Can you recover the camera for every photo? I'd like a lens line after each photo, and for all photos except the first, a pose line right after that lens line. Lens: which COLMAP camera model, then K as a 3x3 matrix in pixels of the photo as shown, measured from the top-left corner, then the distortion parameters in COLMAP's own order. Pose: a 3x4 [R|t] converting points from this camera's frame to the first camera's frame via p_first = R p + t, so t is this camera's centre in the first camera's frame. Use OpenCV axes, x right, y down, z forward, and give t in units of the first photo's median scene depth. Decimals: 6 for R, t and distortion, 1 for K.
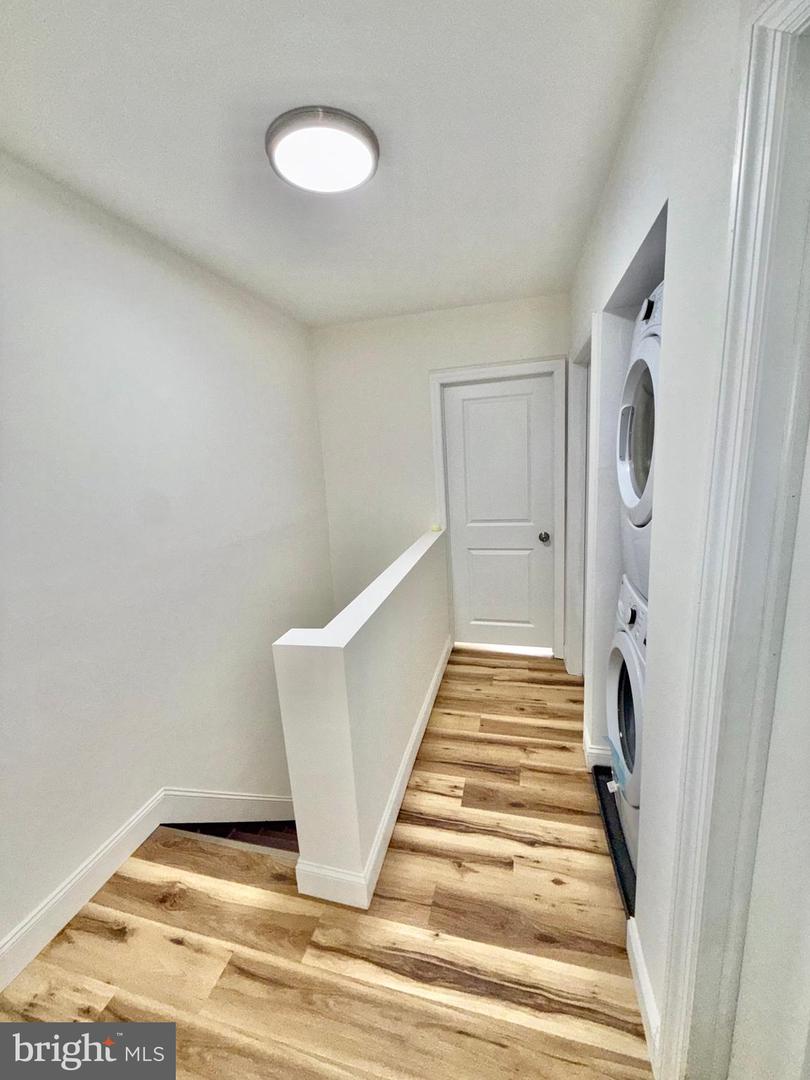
lens RADIAL K [[431.5, 0, 405.2], [0, 431.5, 535.4], [0, 0, 1]] dist [-0.000268, -0.000110]
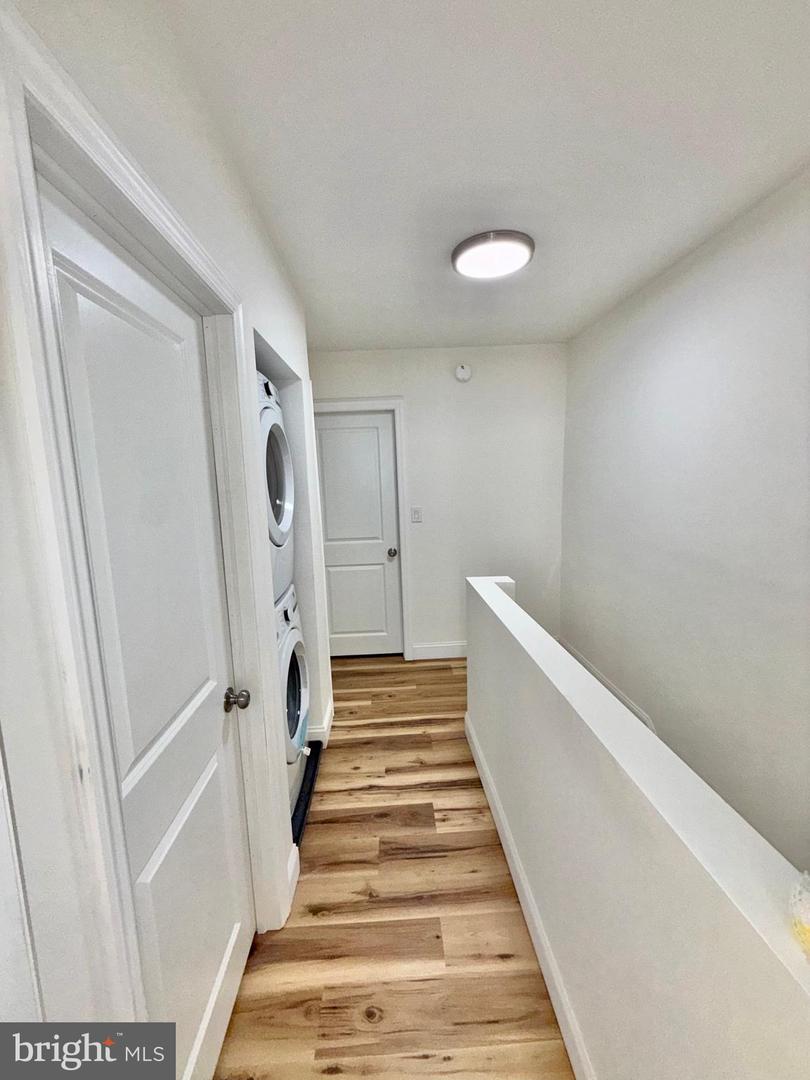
lens RADIAL K [[431.5, 0, 405.2], [0, 431.5, 535.4], [0, 0, 1]] dist [-0.000268, -0.000110]
pose [[-0.954407, 0.105233, -0.279344, 0.423241], [0.012286, 0.948856, 0.315471, -0.348846], [0.298255, 0.297656, -0.906888, 1.746920]]
